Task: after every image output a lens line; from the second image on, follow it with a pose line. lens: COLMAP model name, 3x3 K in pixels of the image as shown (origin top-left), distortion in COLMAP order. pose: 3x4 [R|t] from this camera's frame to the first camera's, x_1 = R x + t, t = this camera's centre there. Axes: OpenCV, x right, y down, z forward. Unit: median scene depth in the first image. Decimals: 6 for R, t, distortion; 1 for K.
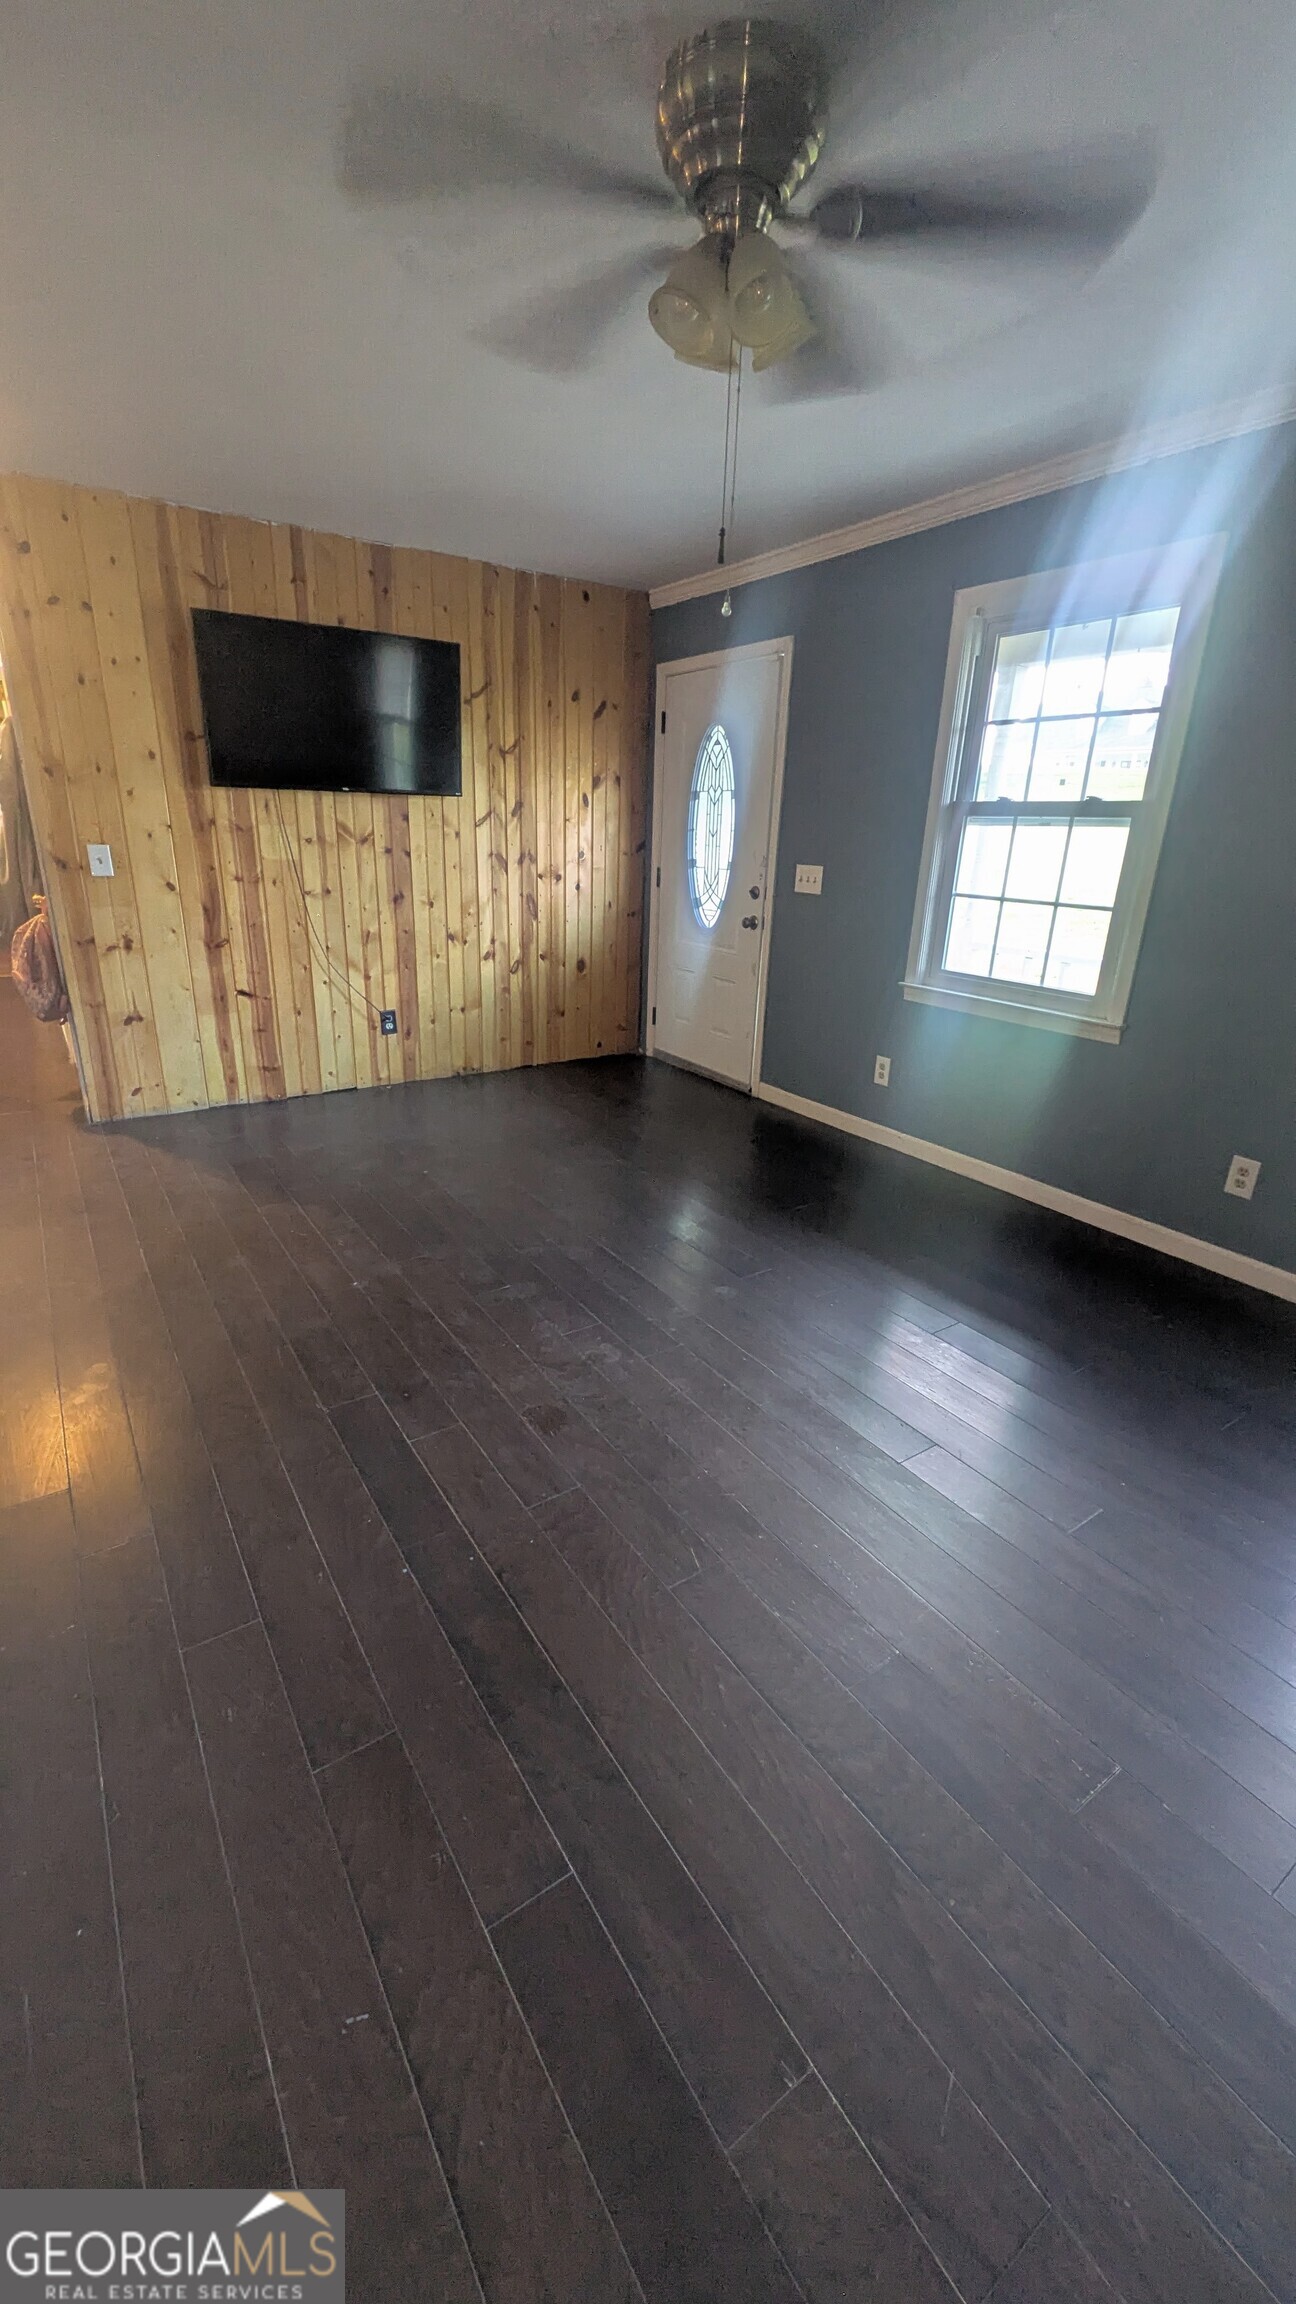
lens RADIAL K [[915.1, 0, 661.6], [0, 915.1, 1147.4], [0, 0, 1]] dist [0.001141, 0.000005]
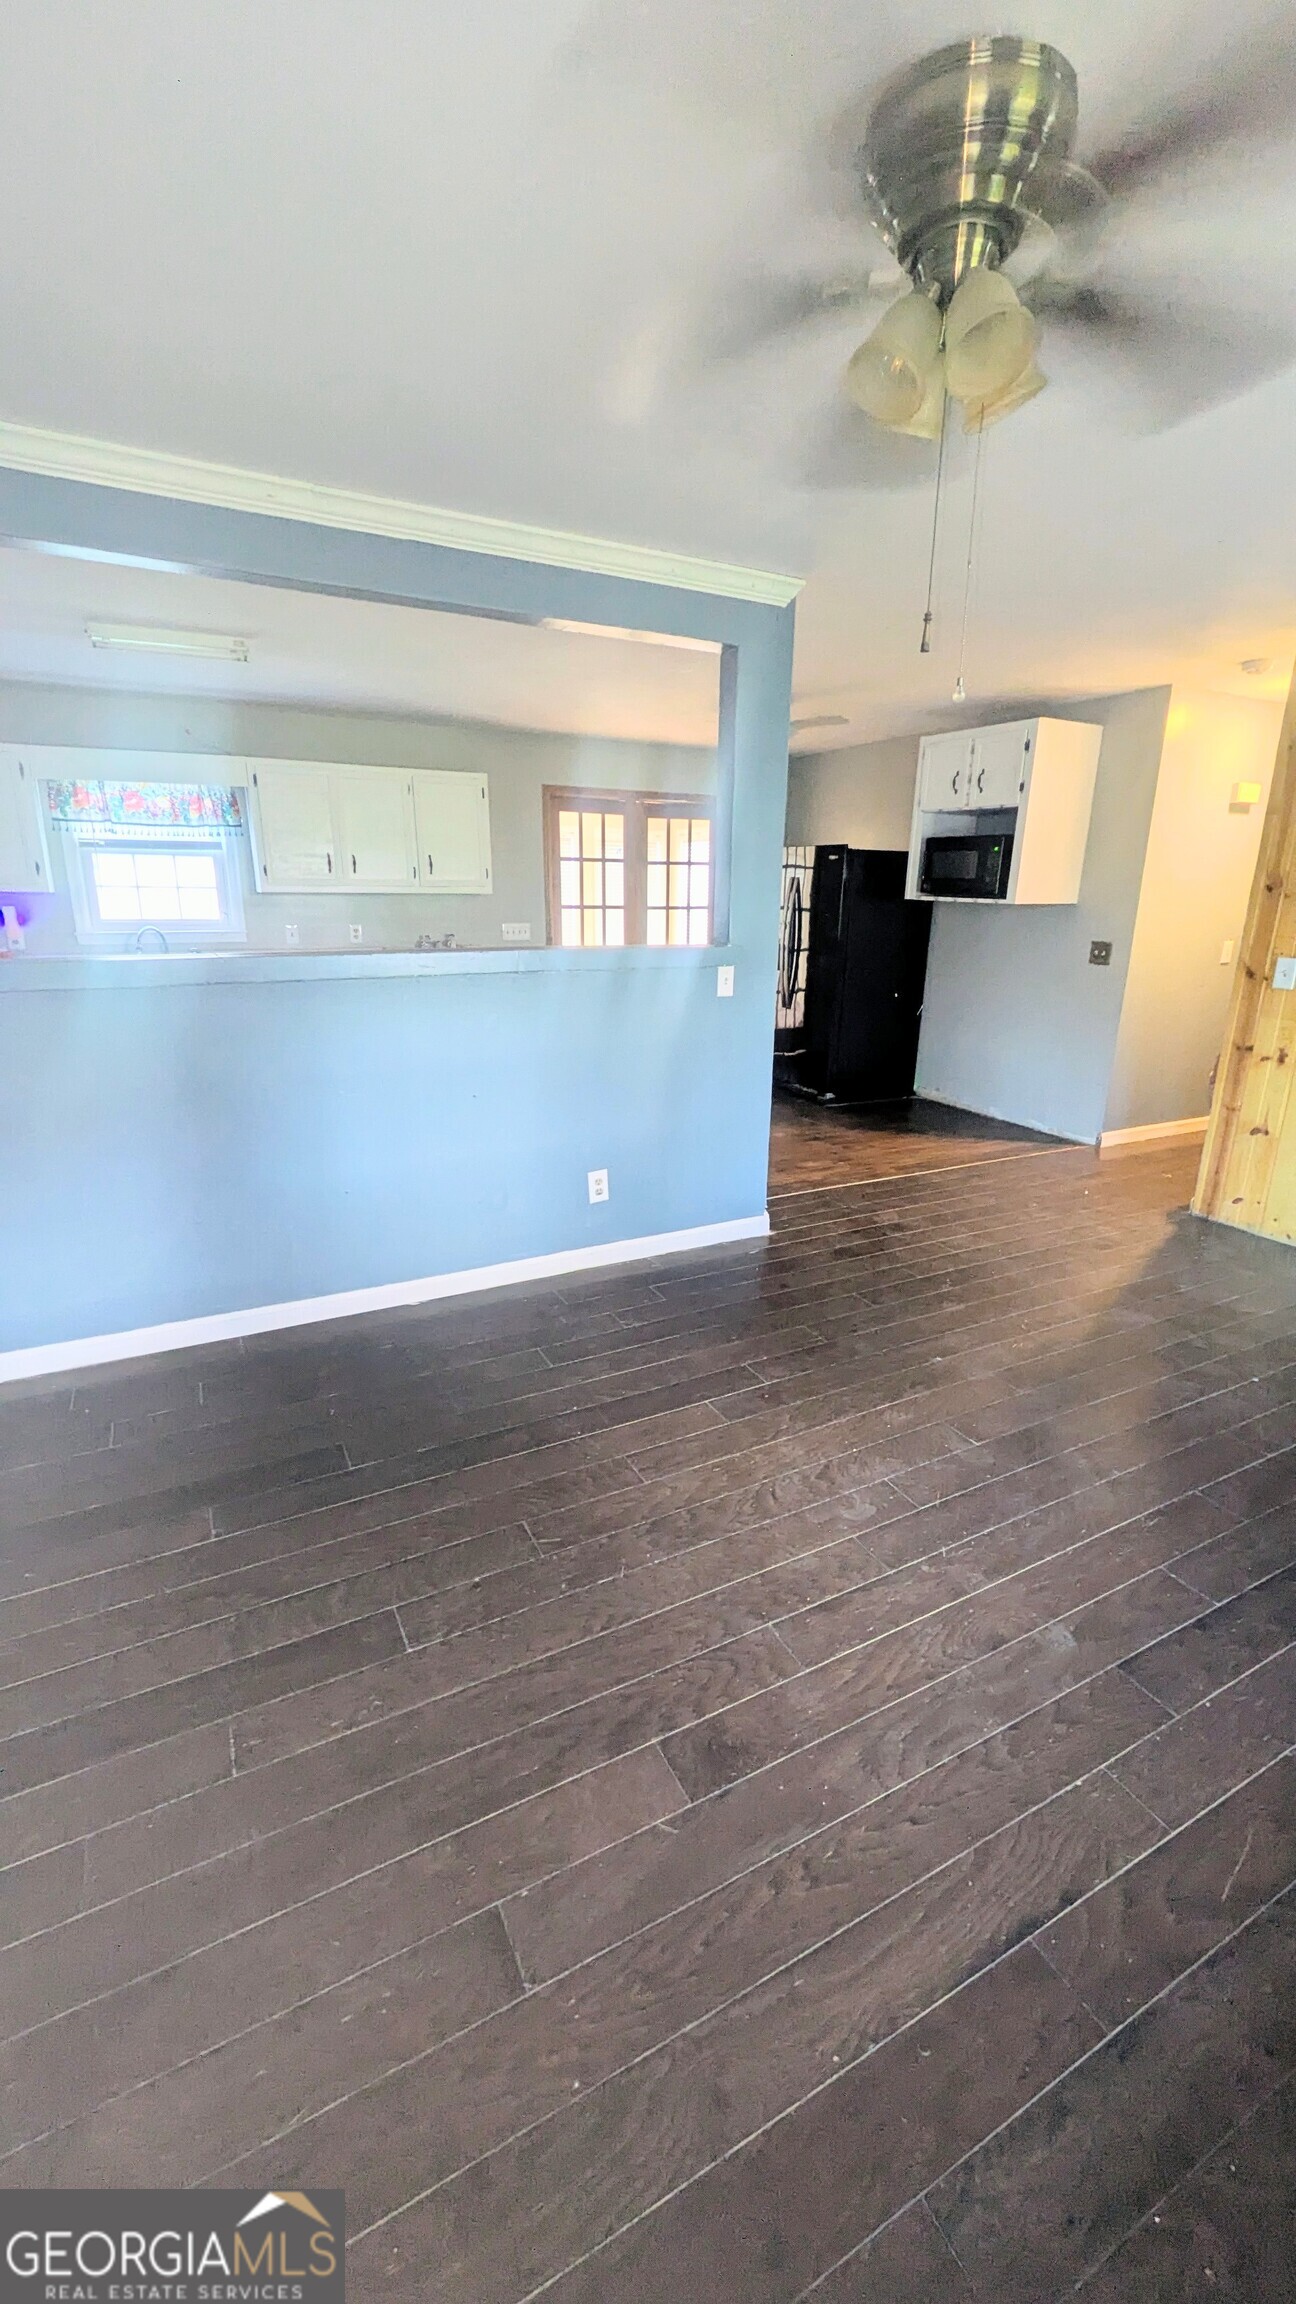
lens RADIAL K [[915.1, 0, 639.1], [0, 915.1, 1147.8], [0, 0, 1]] dist [0.001141, 0.000005]
pose [[-0.103965, 0.260791, -0.959781, 0.494480], [-0.360144, 0.889650, 0.280747, -0.181819], [0.927086, 0.374847, 0.001430, 0.442993]]
